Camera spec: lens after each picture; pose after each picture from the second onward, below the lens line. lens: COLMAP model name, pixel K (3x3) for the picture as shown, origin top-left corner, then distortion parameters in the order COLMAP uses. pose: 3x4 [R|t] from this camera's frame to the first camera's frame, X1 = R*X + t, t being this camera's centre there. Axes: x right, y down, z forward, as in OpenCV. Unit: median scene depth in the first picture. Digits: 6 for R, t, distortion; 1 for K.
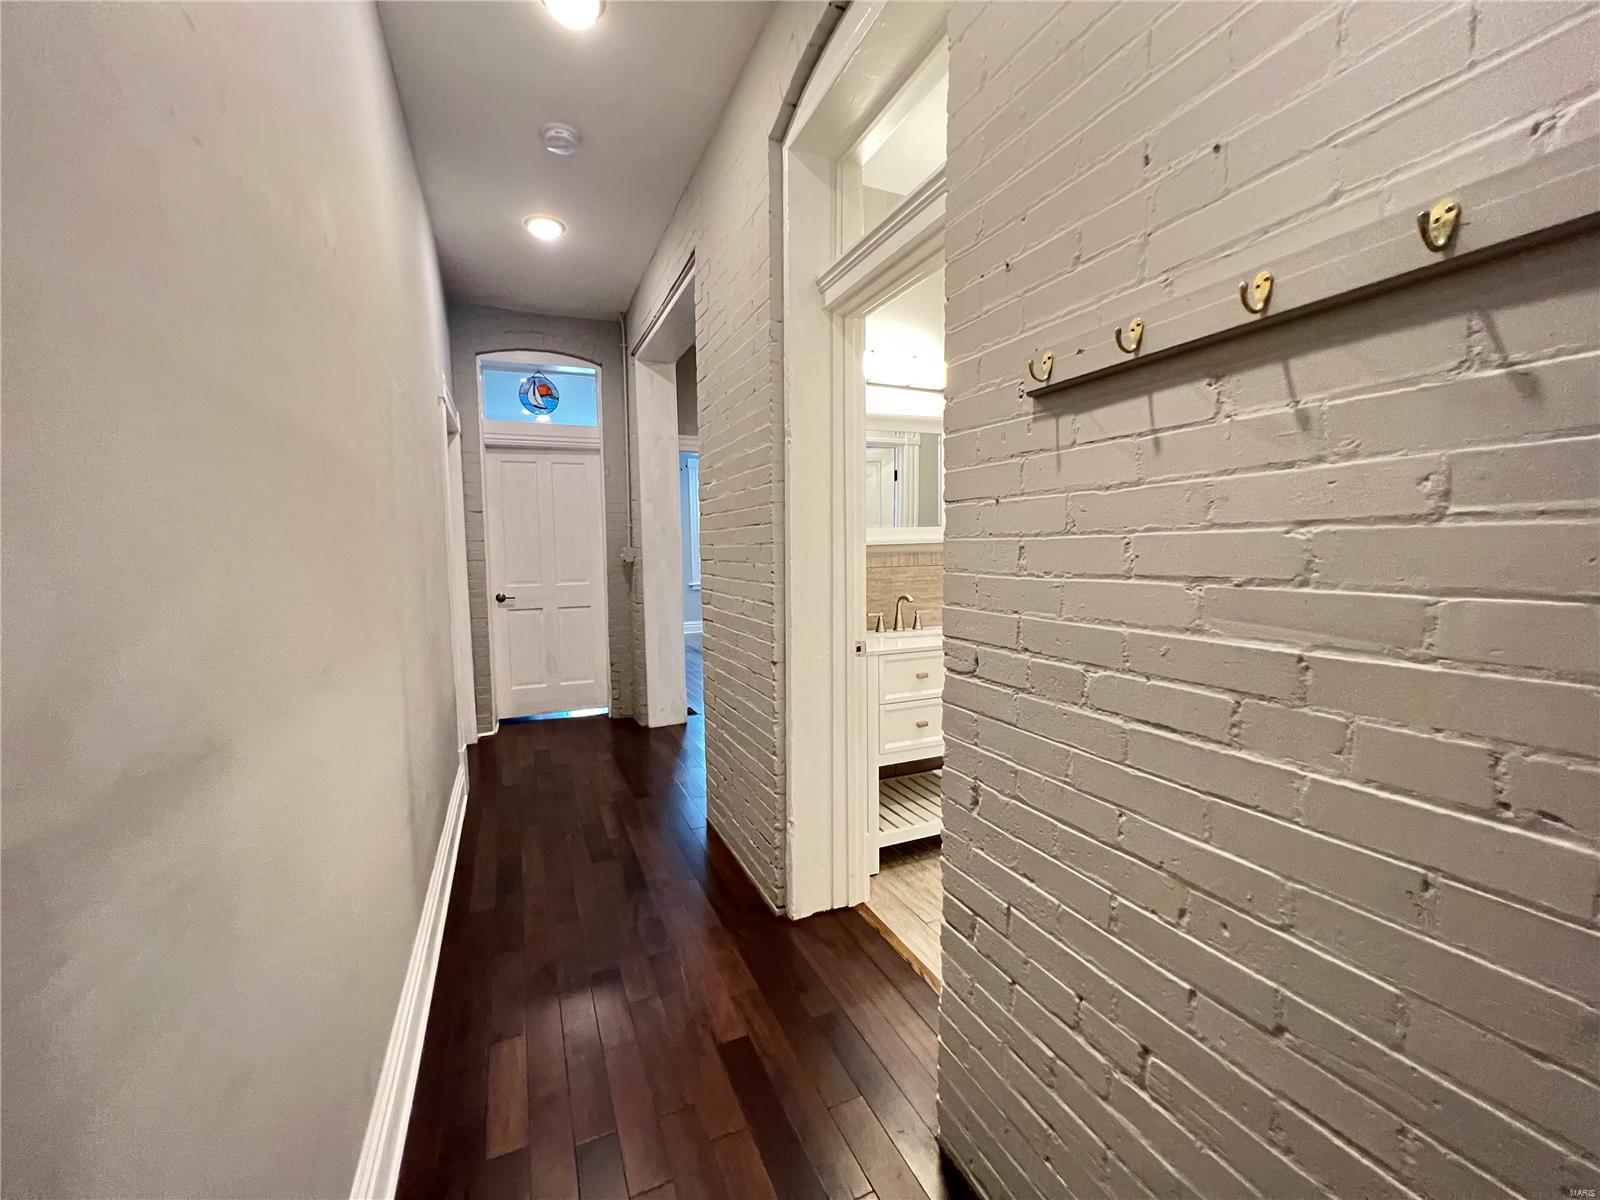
lens RADIAL K [[644.6, 0, 797.2], [0, 644.6, 599.2], [0, 0, 1]] dist [-0.003514, 0.000022]
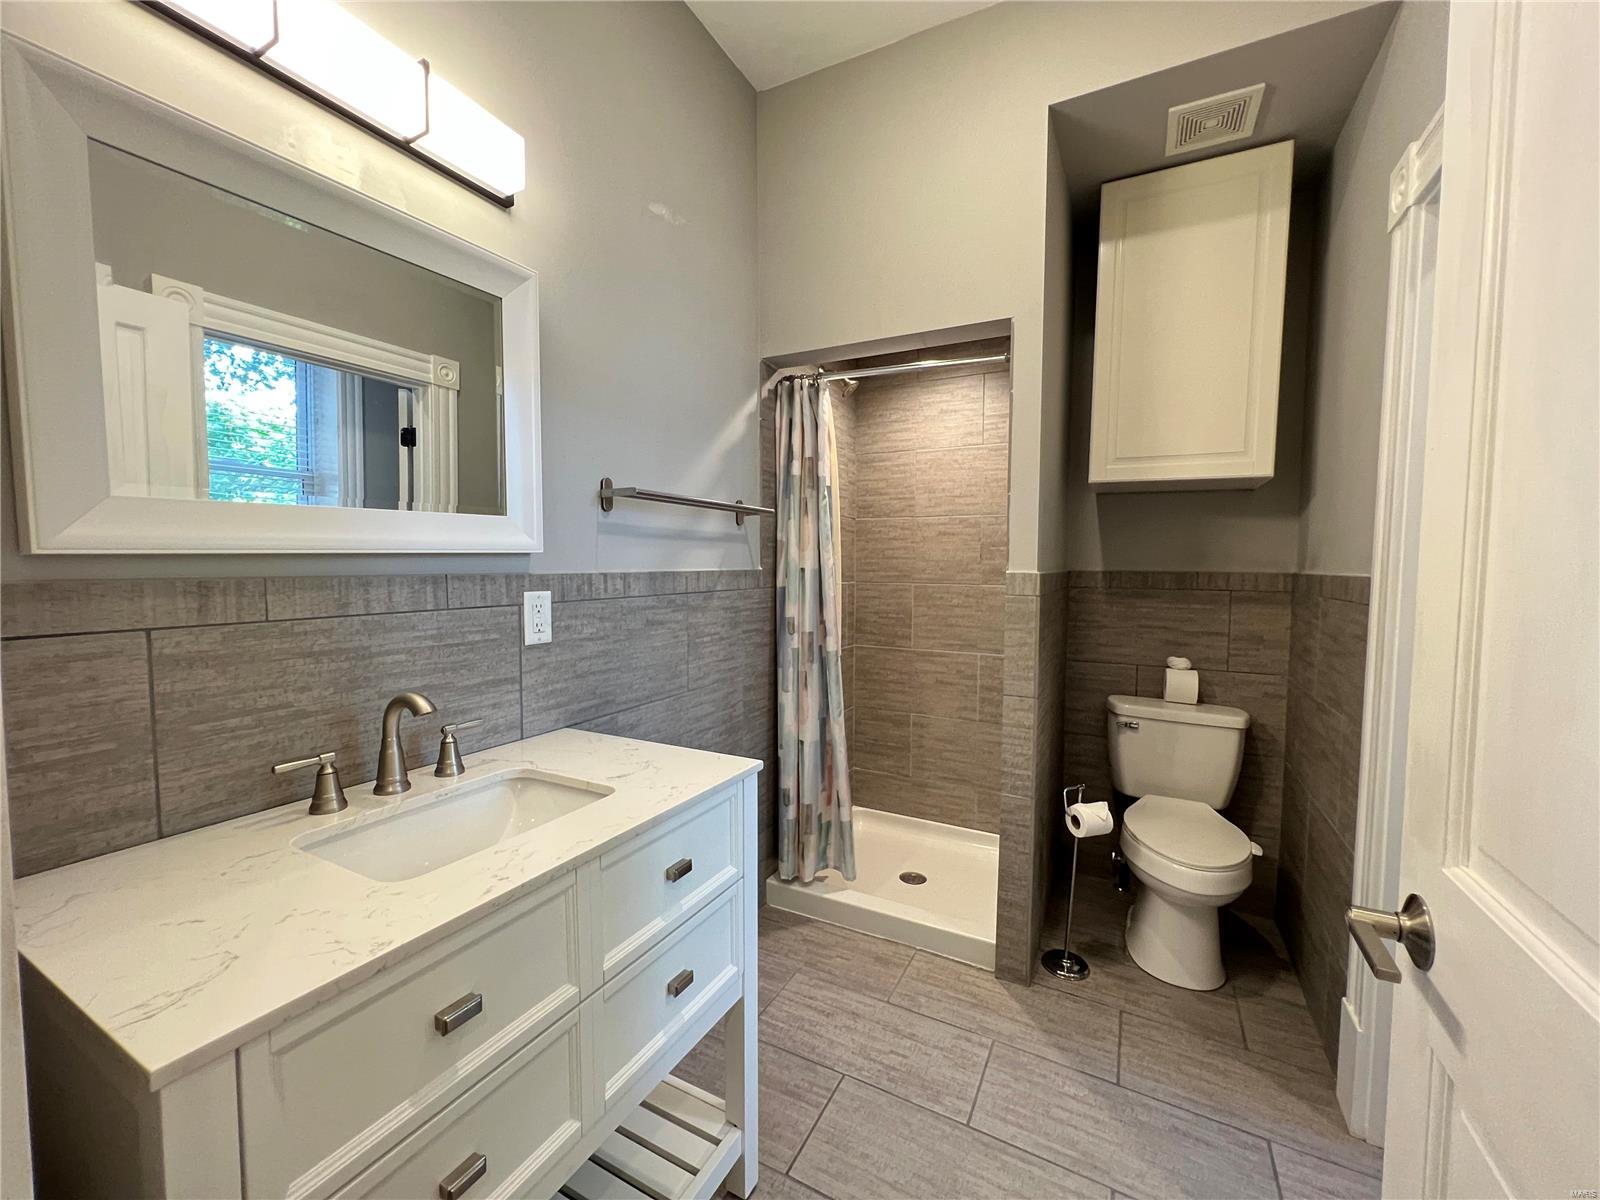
lens RADIAL K [[644.6, 0, 787.2], [0, 644.6, 601.1], [0, 0, 1]] dist [-0.003514, 0.000022]
pose [[0.799638, -0.015093, 0.600293, 0.118078], [0.028633, 0.999505, -0.013011, -0.046625], [-0.599800, 0.027592, 0.799674, 0.561663]]
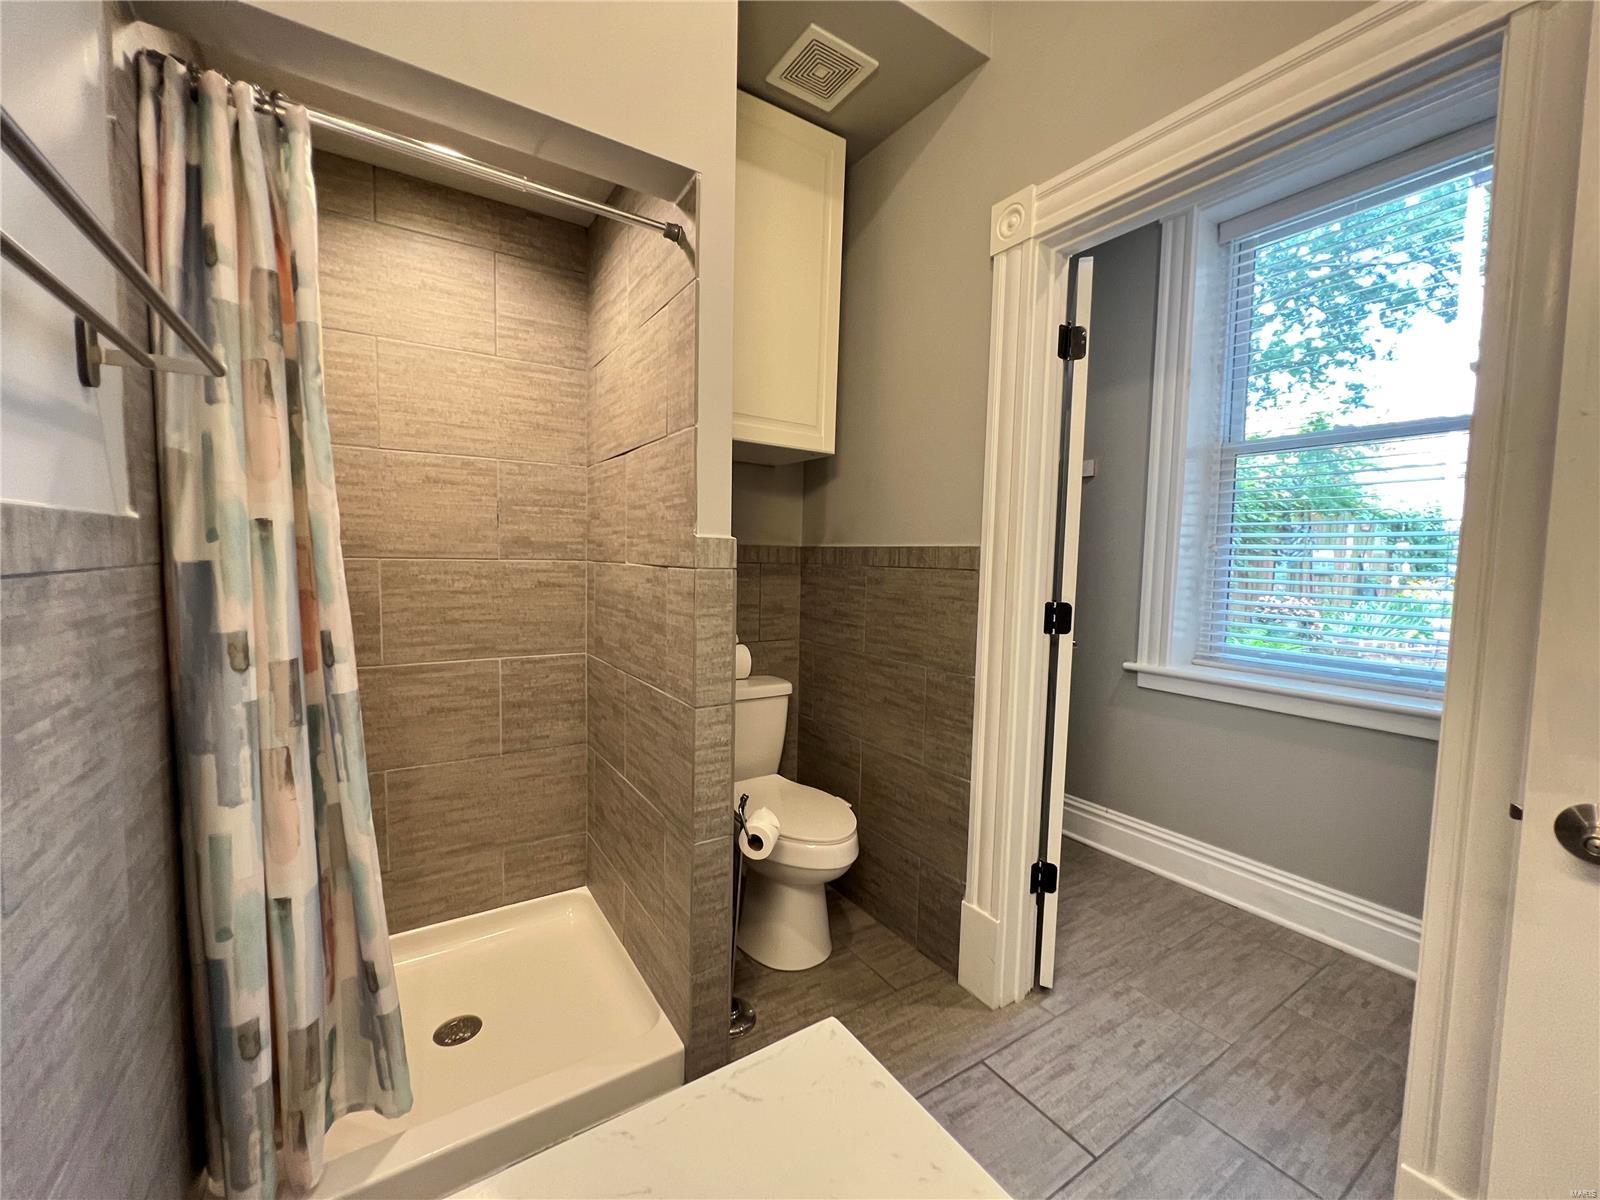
lens RADIAL K [[644.6, 0, 801.9], [0, 644.6, 600.0], [0, 0, 1]] dist [-0.003514, 0.000022]
pose [[-0.152479, -0.055328, 0.986757, 0.214456], [0.060521, 0.996035, 0.065200, -0.058012], [-0.986452, 0.069661, -0.148526, 0.943658]]
